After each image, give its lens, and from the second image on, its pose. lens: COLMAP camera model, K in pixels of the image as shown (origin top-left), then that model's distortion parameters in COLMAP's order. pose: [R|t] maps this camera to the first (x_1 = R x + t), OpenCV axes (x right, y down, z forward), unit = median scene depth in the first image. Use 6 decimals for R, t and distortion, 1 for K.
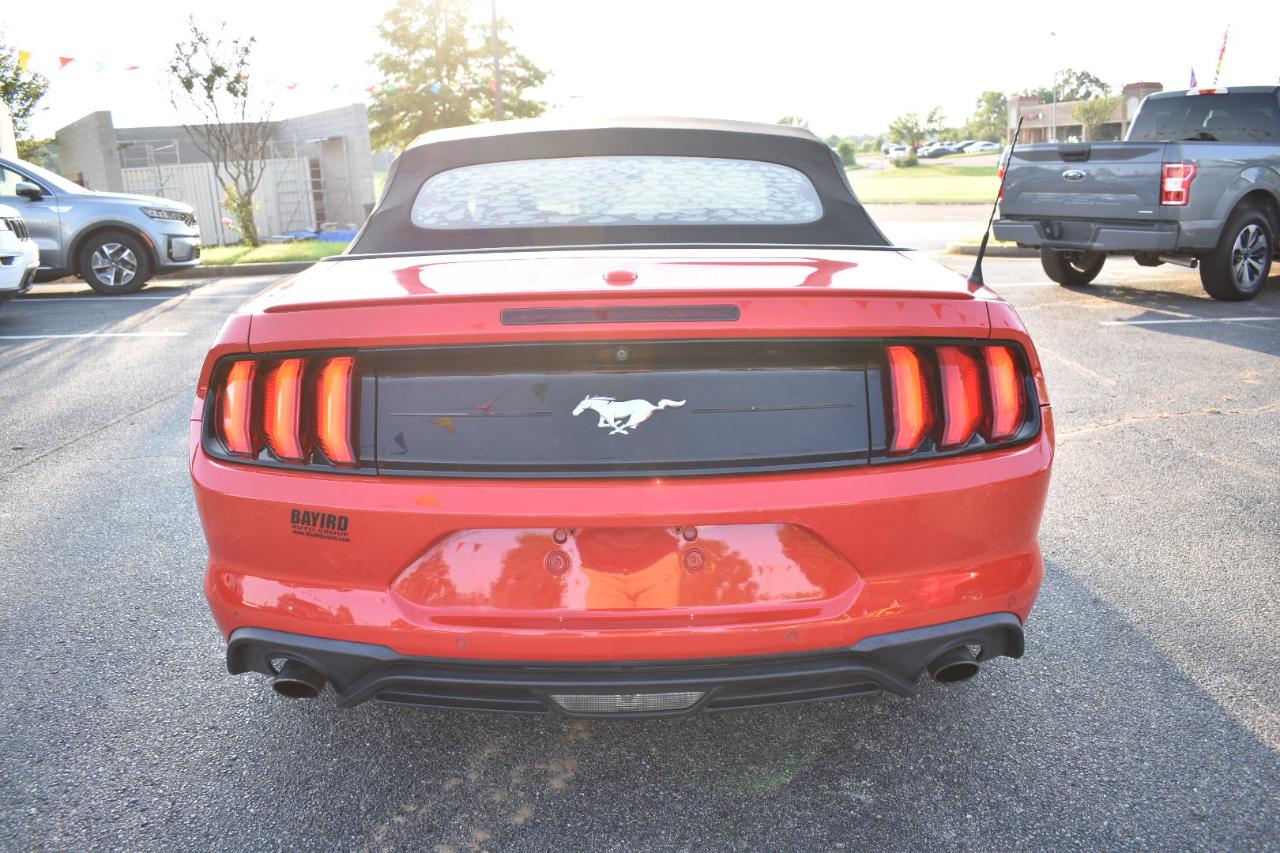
lens RADIAL K [[997.7, 0, 651.0], [0, 997.7, 427.8], [0, 0, 1]] dist [-0.095602, 0.017046]
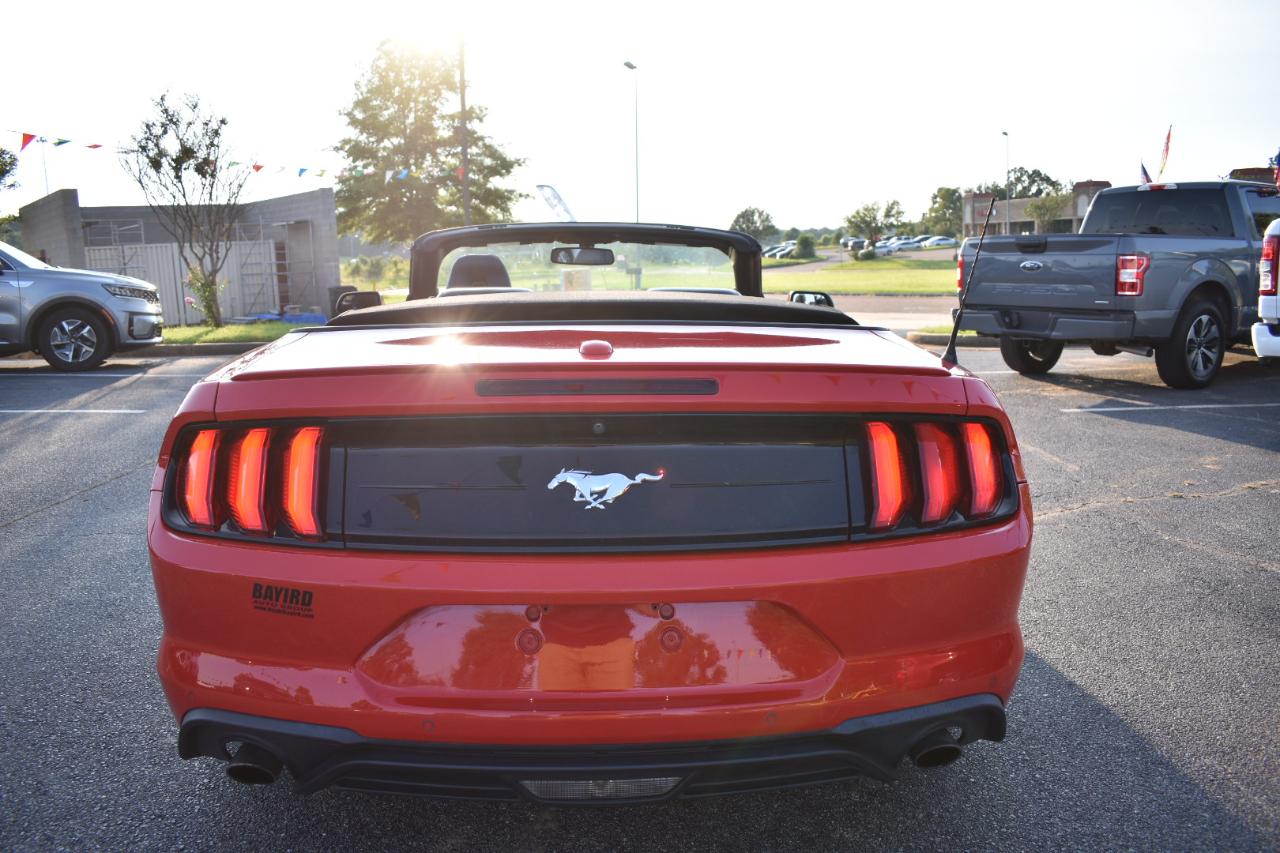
lens RADIAL K [[997.7, 0, 651.2], [0, 997.7, 429.4], [0, 0, 1]] dist [-0.095602, 0.017046]
pose [[0.999193, 0.010489, 0.038785, -0.004683], [-0.007134, 0.996299, -0.085656, 0.003724], [-0.039540, 0.085310, 0.995570, 0.005517]]
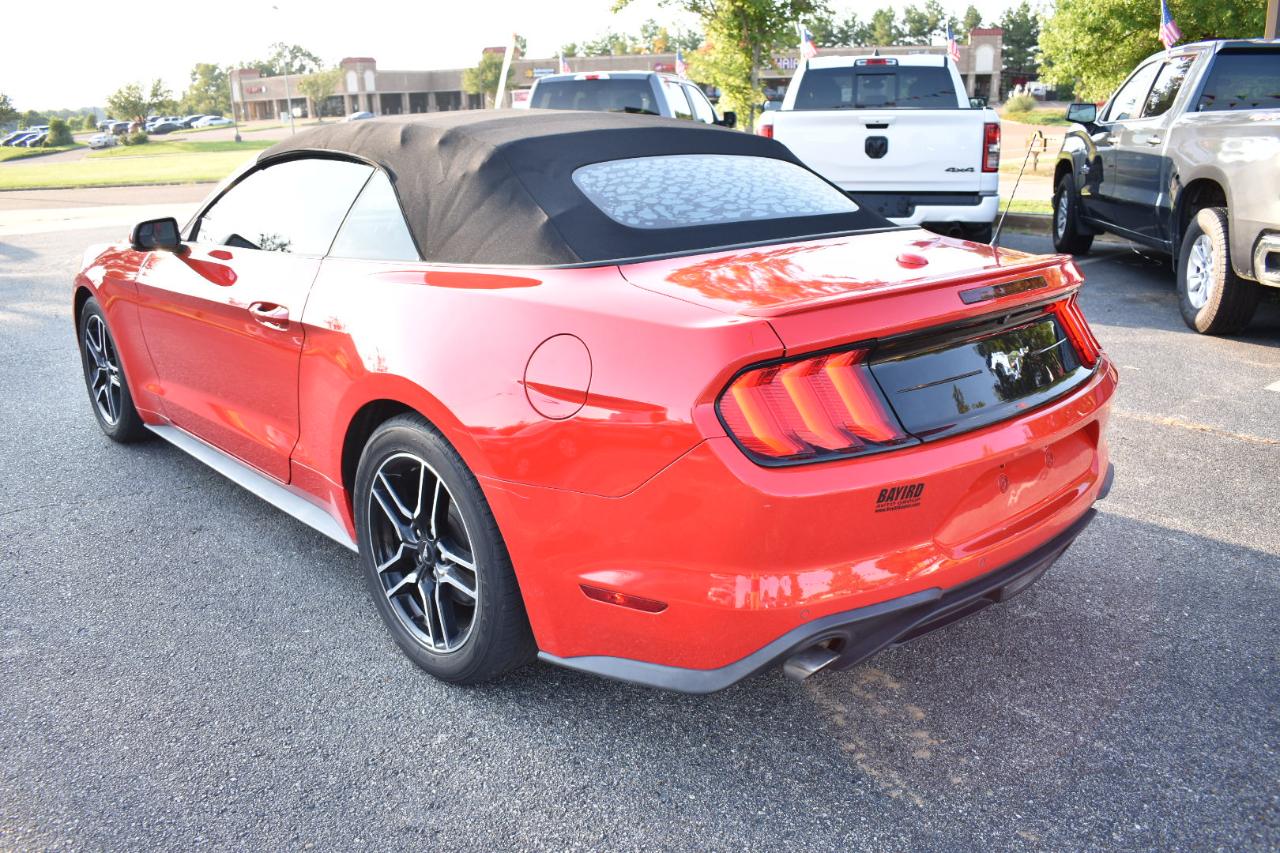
lens RADIAL K [[997.7, 0, 639.2], [0, 997.7, 418.0], [0, 0, 1]] dist [-0.095602, 0.017046]
pose [[0.739746, -0.174395, 0.649894, -0.384759], [0.163355, 0.983481, 0.077971, -0.038146], [-0.652756, 0.048484, 0.756015, 0.102137]]
